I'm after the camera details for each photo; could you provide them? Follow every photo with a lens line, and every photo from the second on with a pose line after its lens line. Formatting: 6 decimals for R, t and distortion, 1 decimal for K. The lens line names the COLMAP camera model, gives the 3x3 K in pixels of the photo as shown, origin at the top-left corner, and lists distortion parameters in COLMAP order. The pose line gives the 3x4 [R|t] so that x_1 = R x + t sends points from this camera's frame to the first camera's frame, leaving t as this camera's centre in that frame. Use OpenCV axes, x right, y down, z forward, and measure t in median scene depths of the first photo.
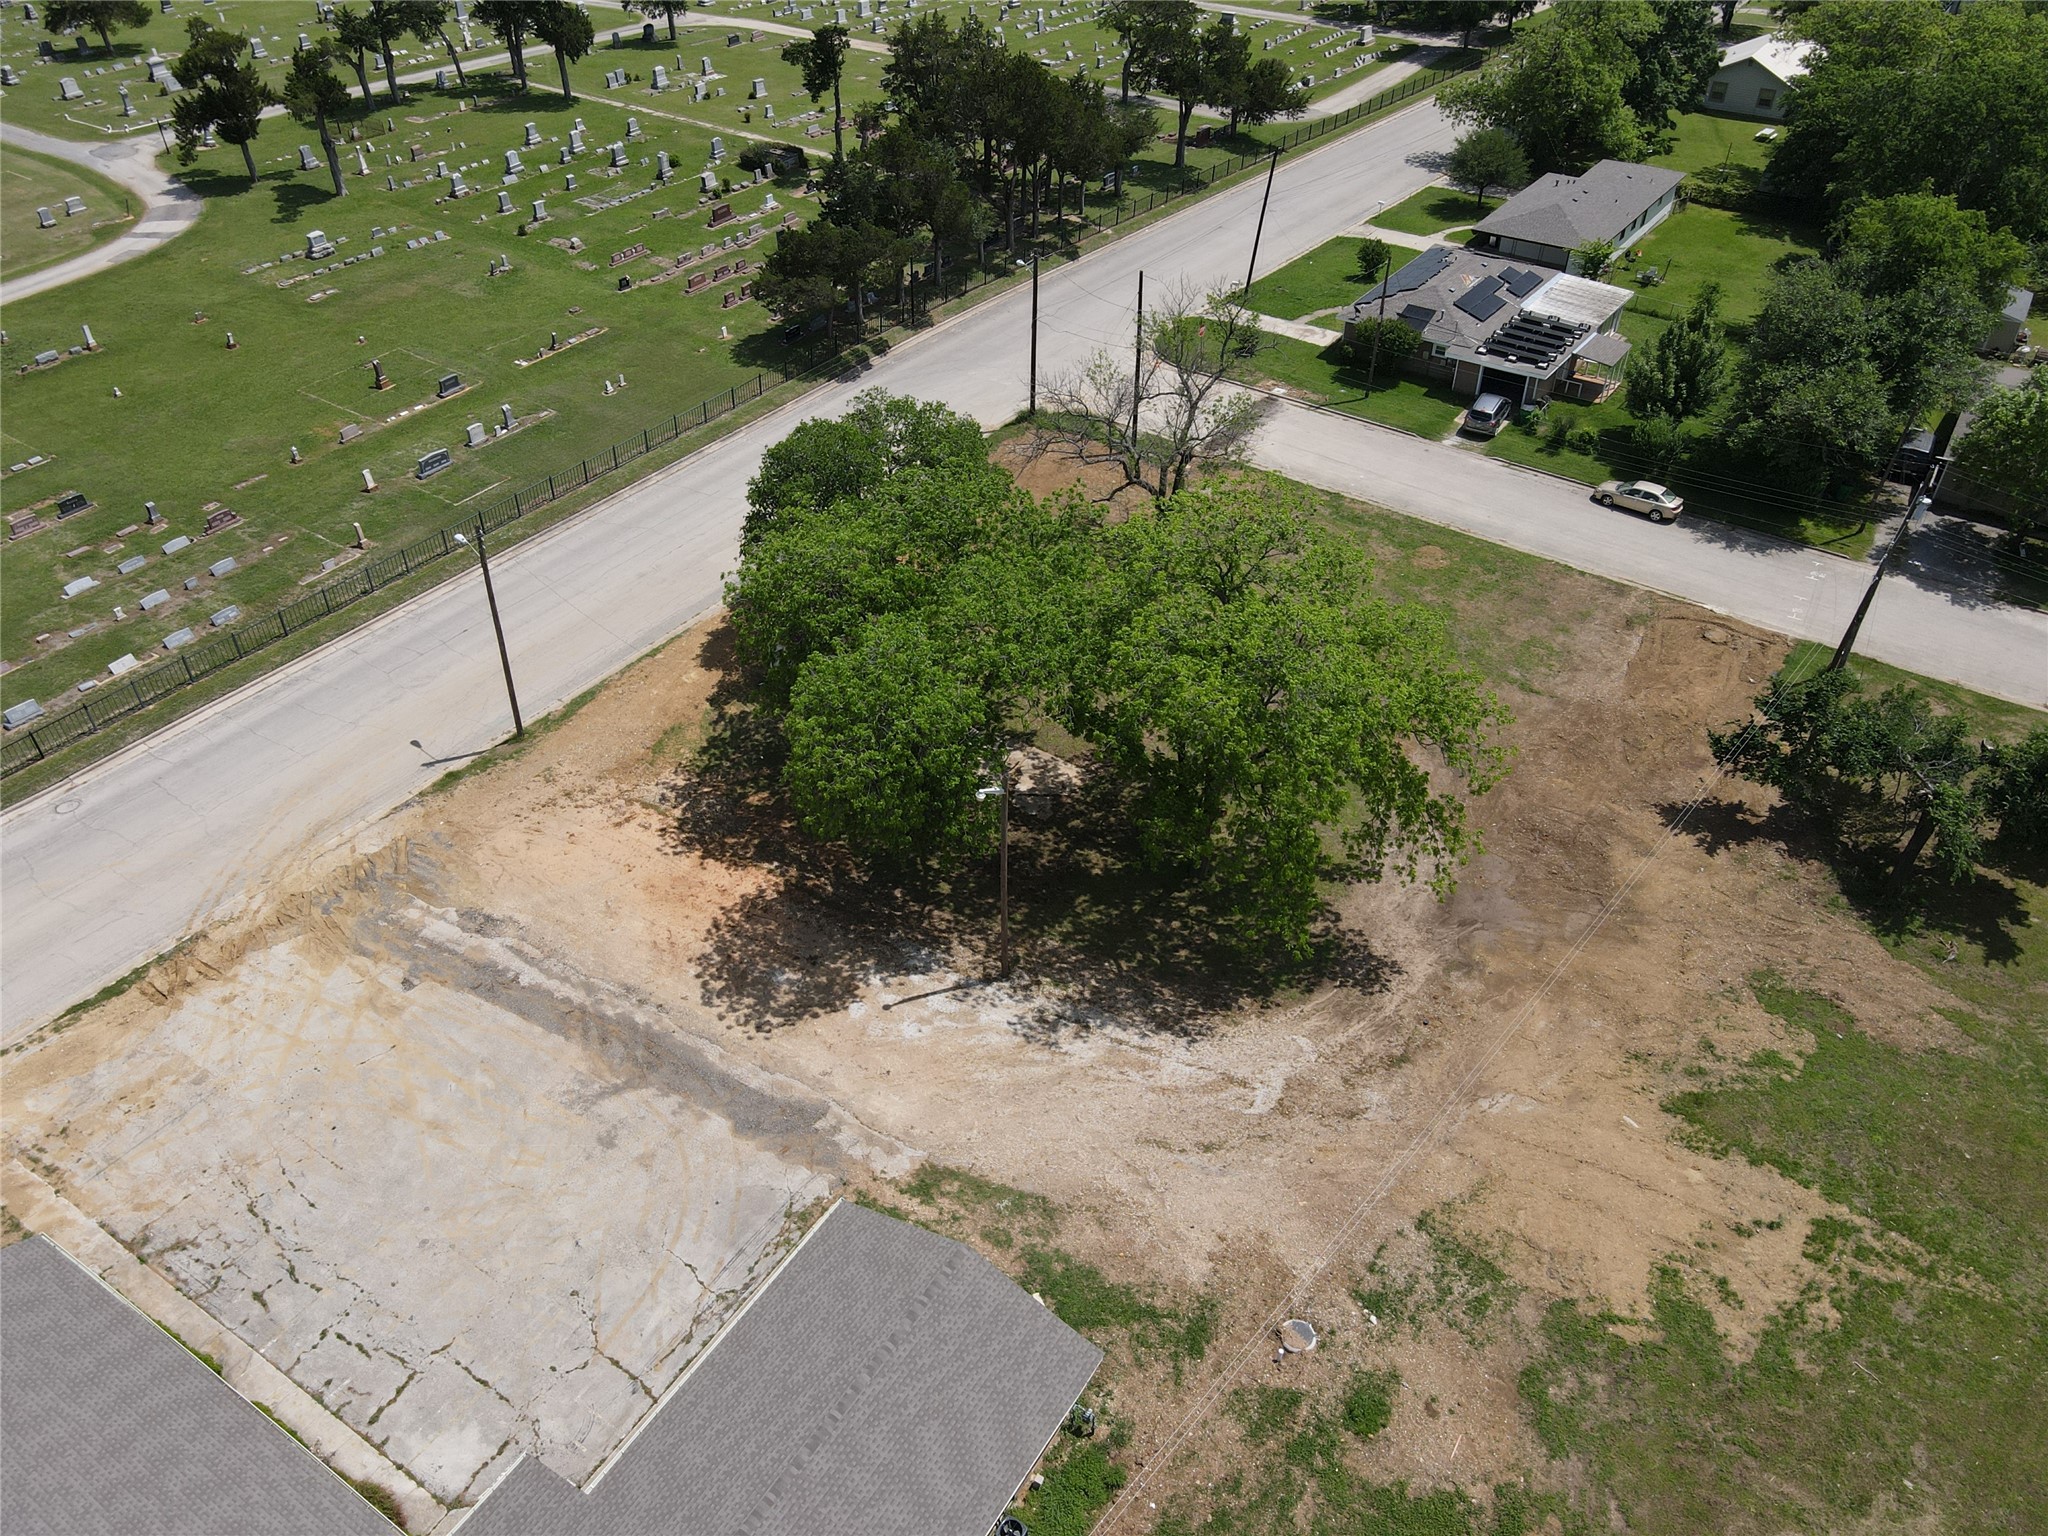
lens RADIAL K [[1516.0, 0, 1008.8], [0, 1516.0, 779.2], [0, 0, 1]] dist [-0.004169, 0.030480]
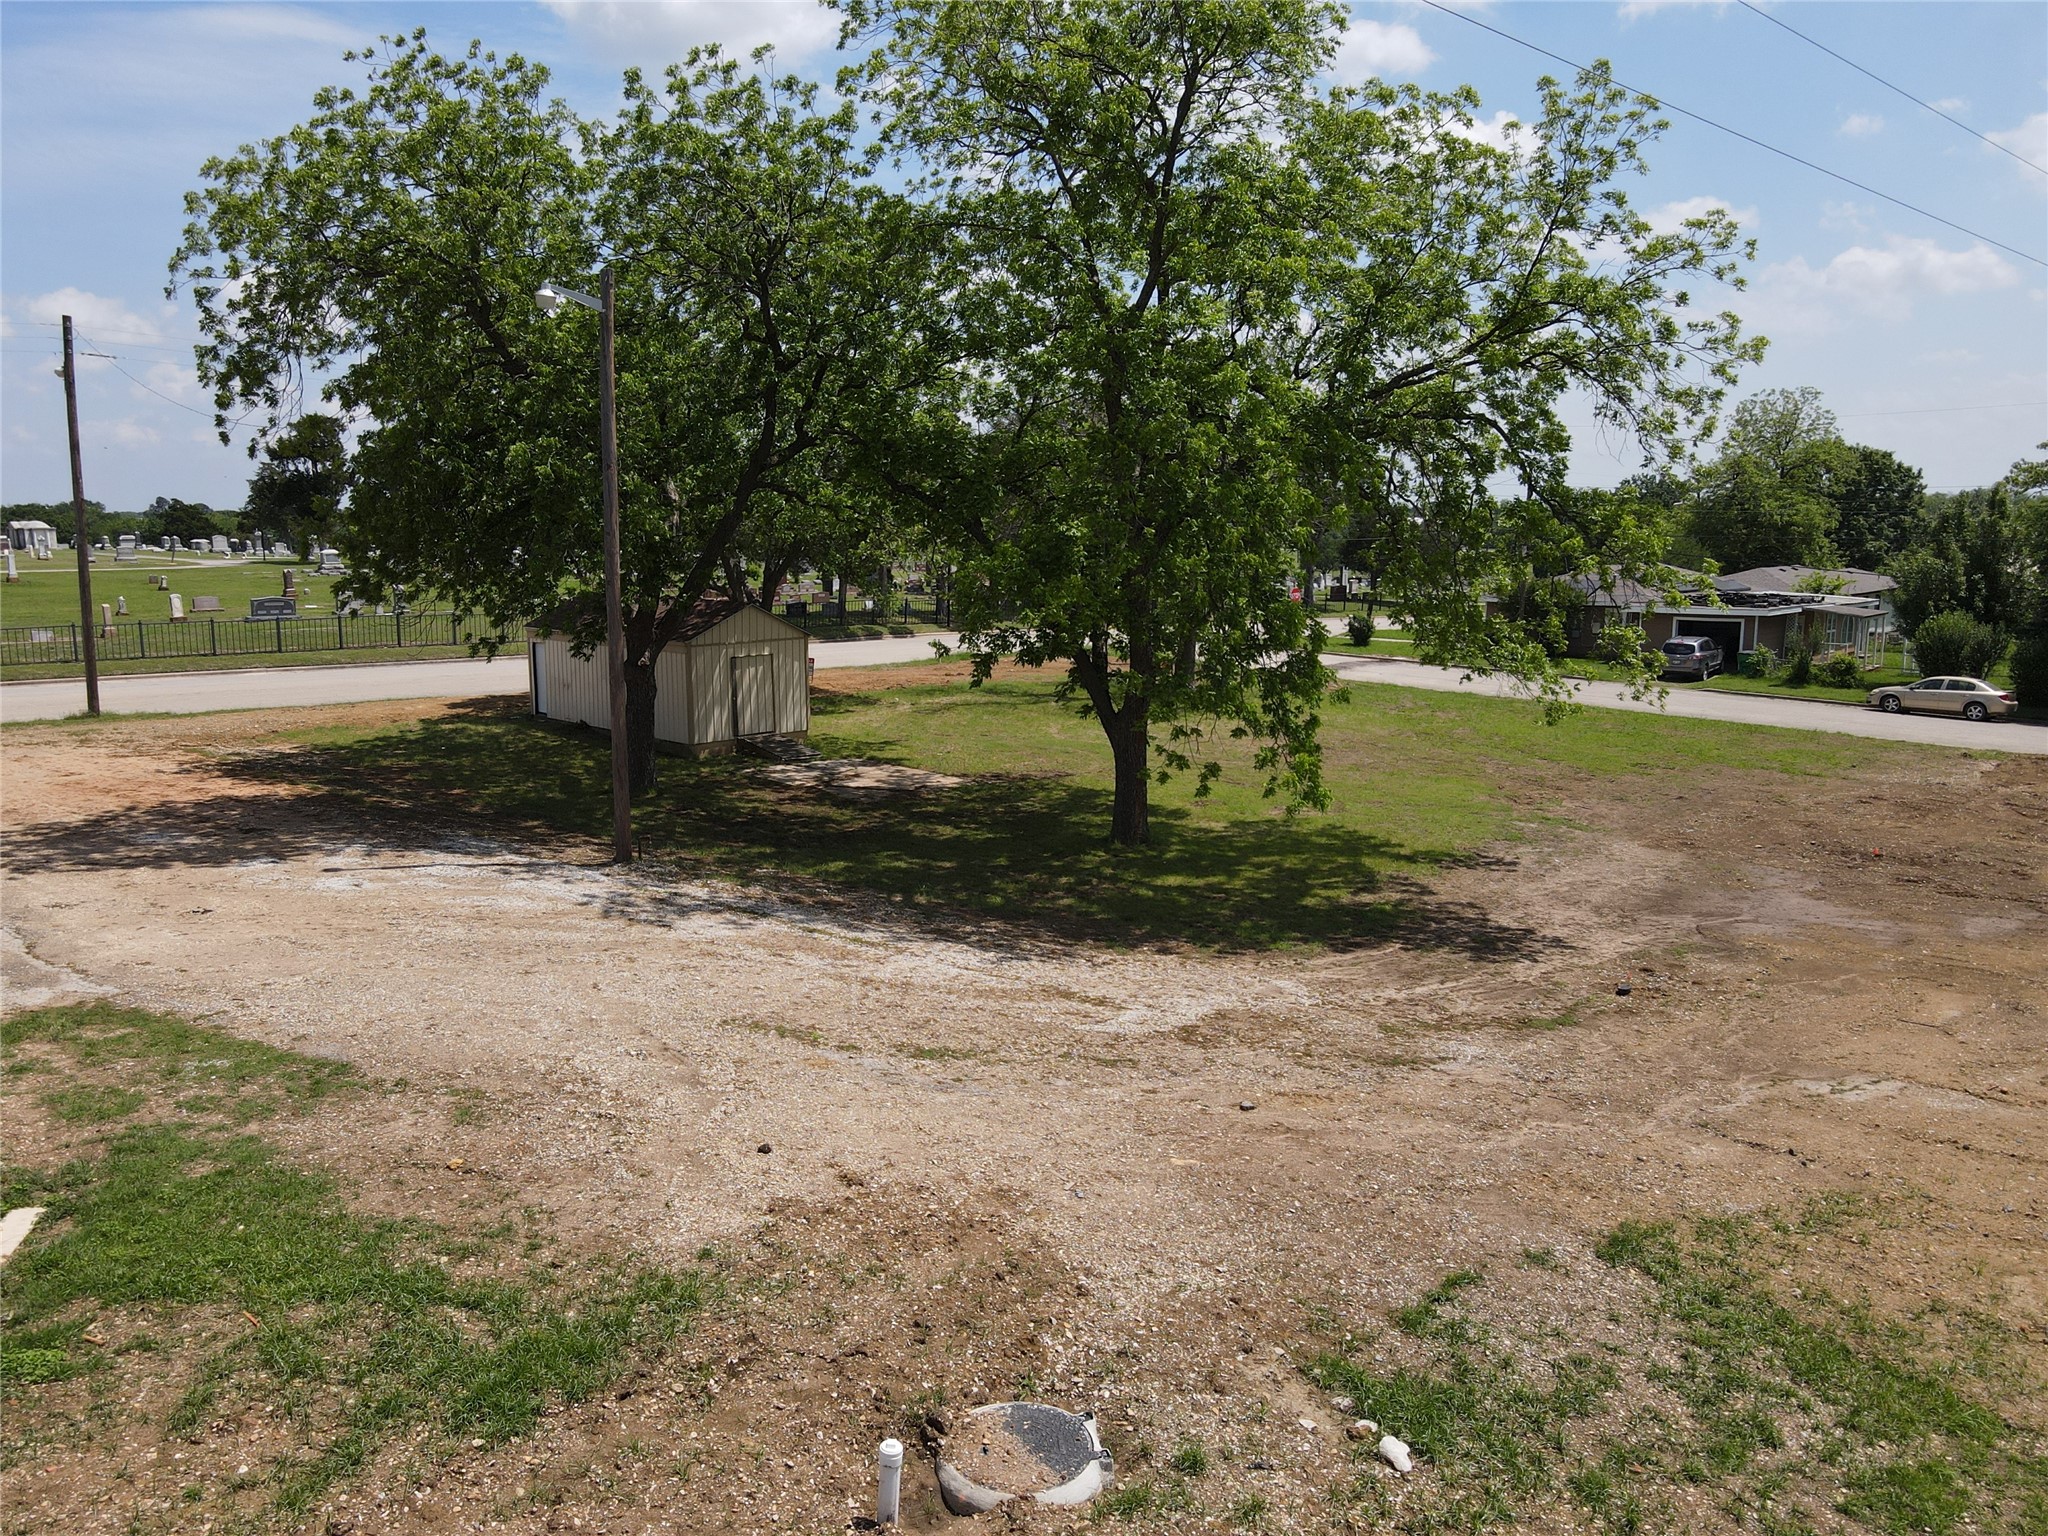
lens RADIAL K [[1516.0, 0, 1016.9], [0, 1516.0, 763.1], [0, 0, 1]] dist [-0.004169, 0.030480]
pose [[0.989030, 0.030619, -0.144507, 0.177093], [-0.098247, 0.866881, -0.488737, 0.314526], [0.110305, 0.497573, 0.860380, 0.624702]]
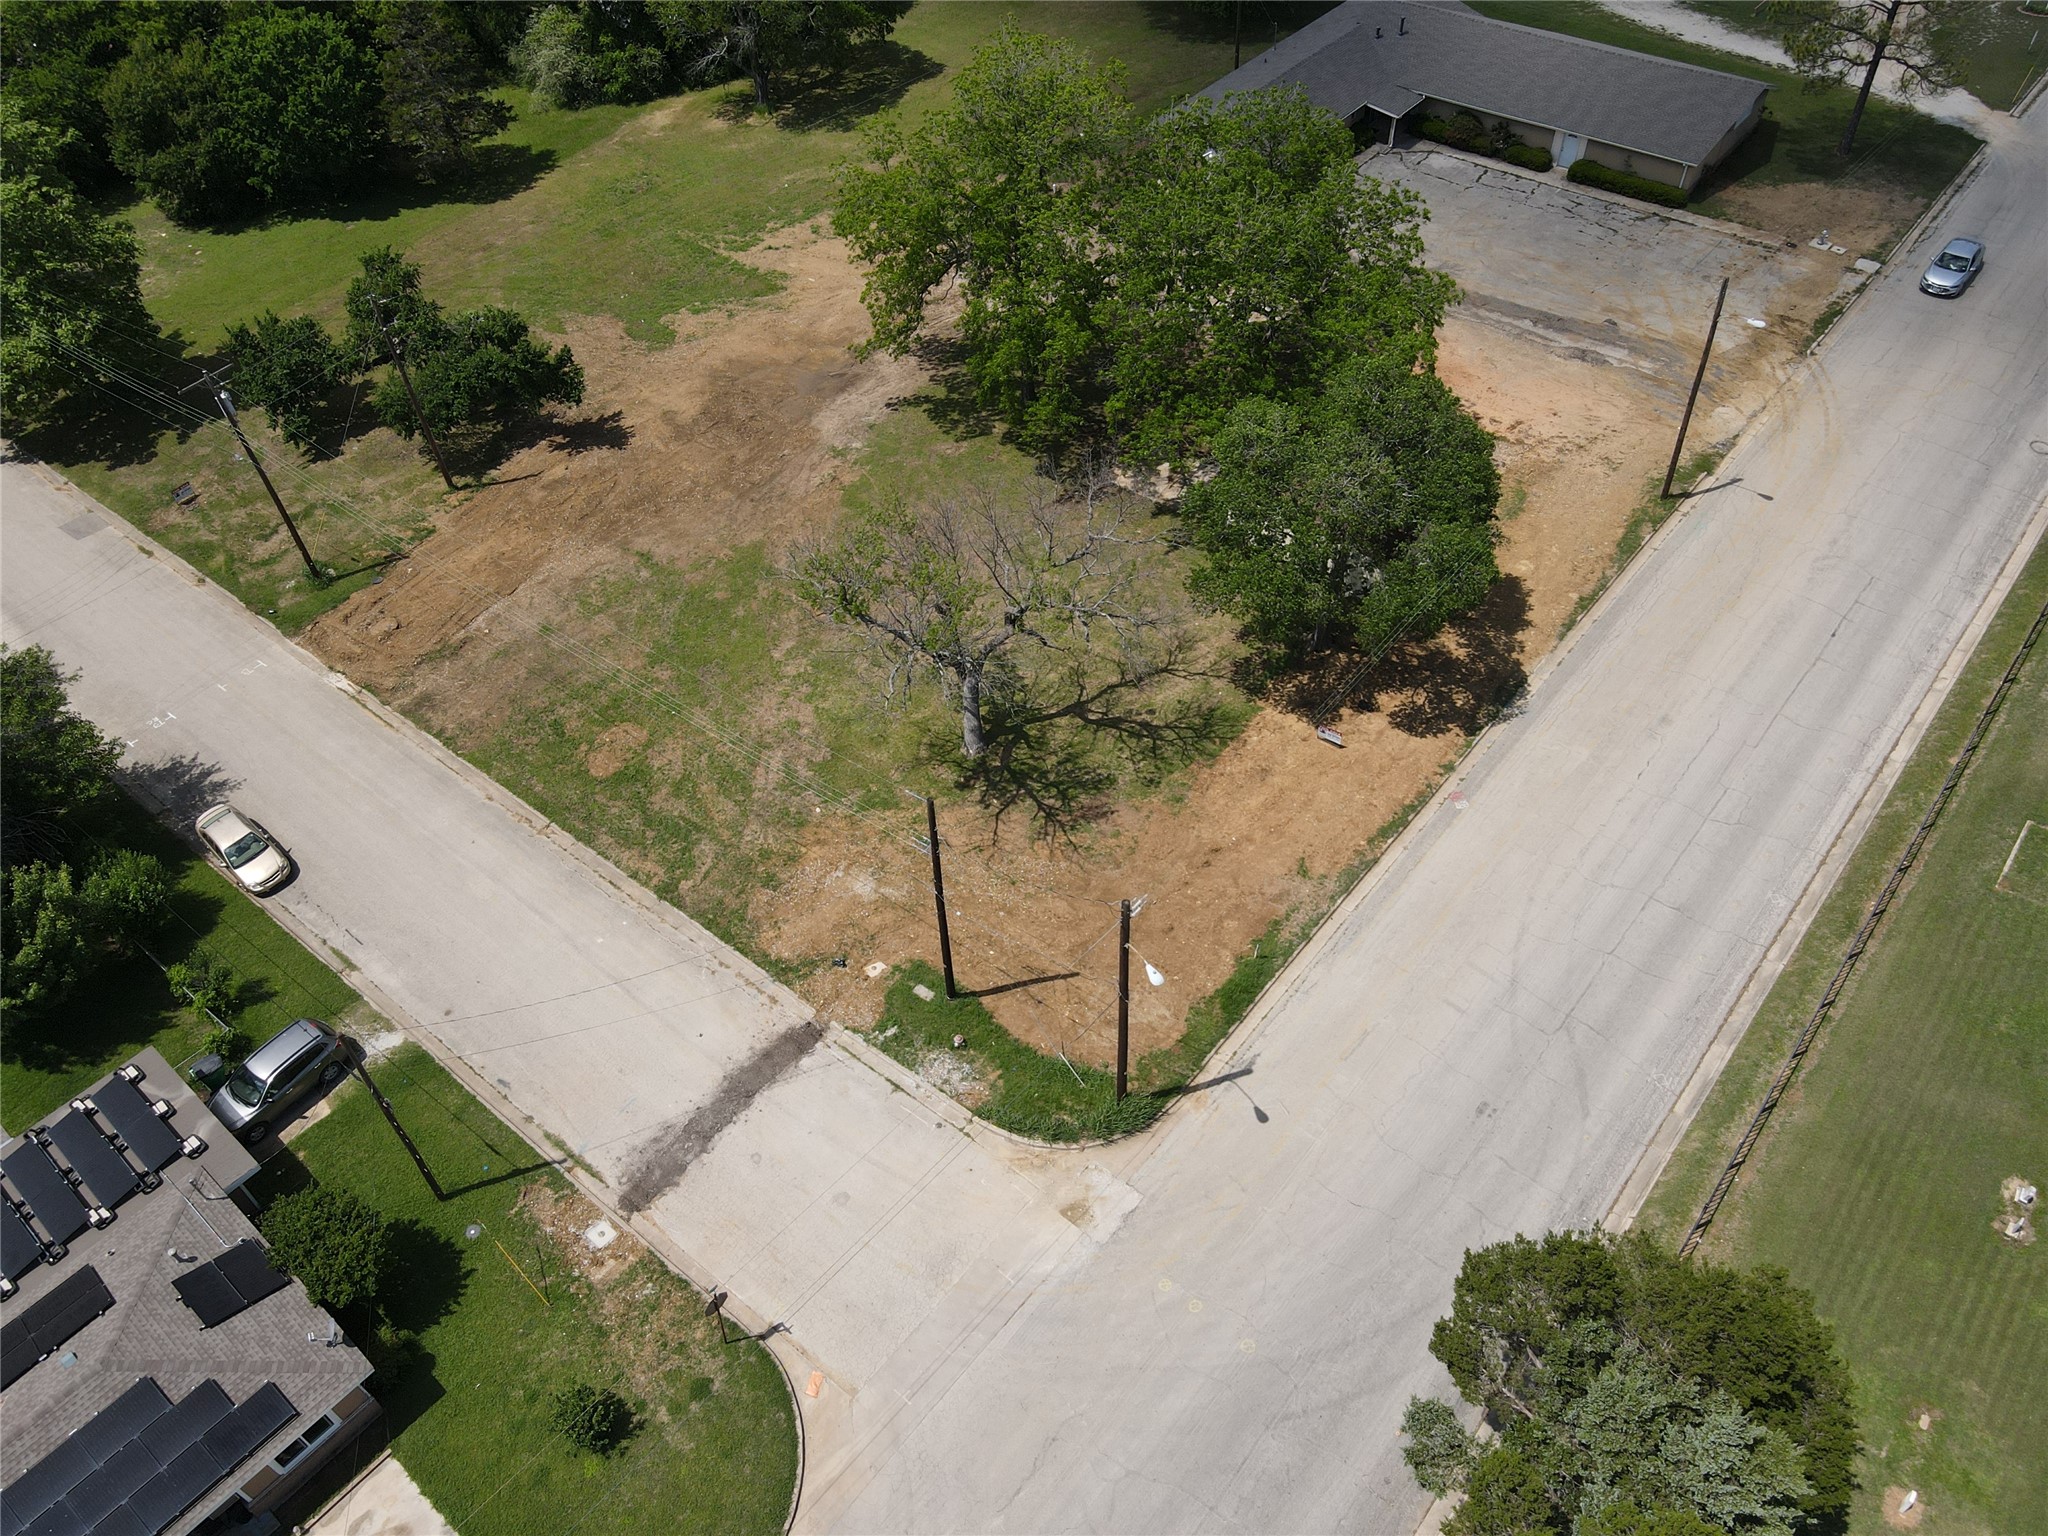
lens RADIAL K [[1516.0, 0, 1003.3], [0, 1516.0, 772.1], [0, 0, 1]] dist [-0.004169, 0.030480]
pose [[-0.995156, -0.036381, 0.091330, 0.023572], [0.088275, 0.078208, 0.993021, -1.298979], [-0.043270, 0.996273, -0.074618, 1.561264]]
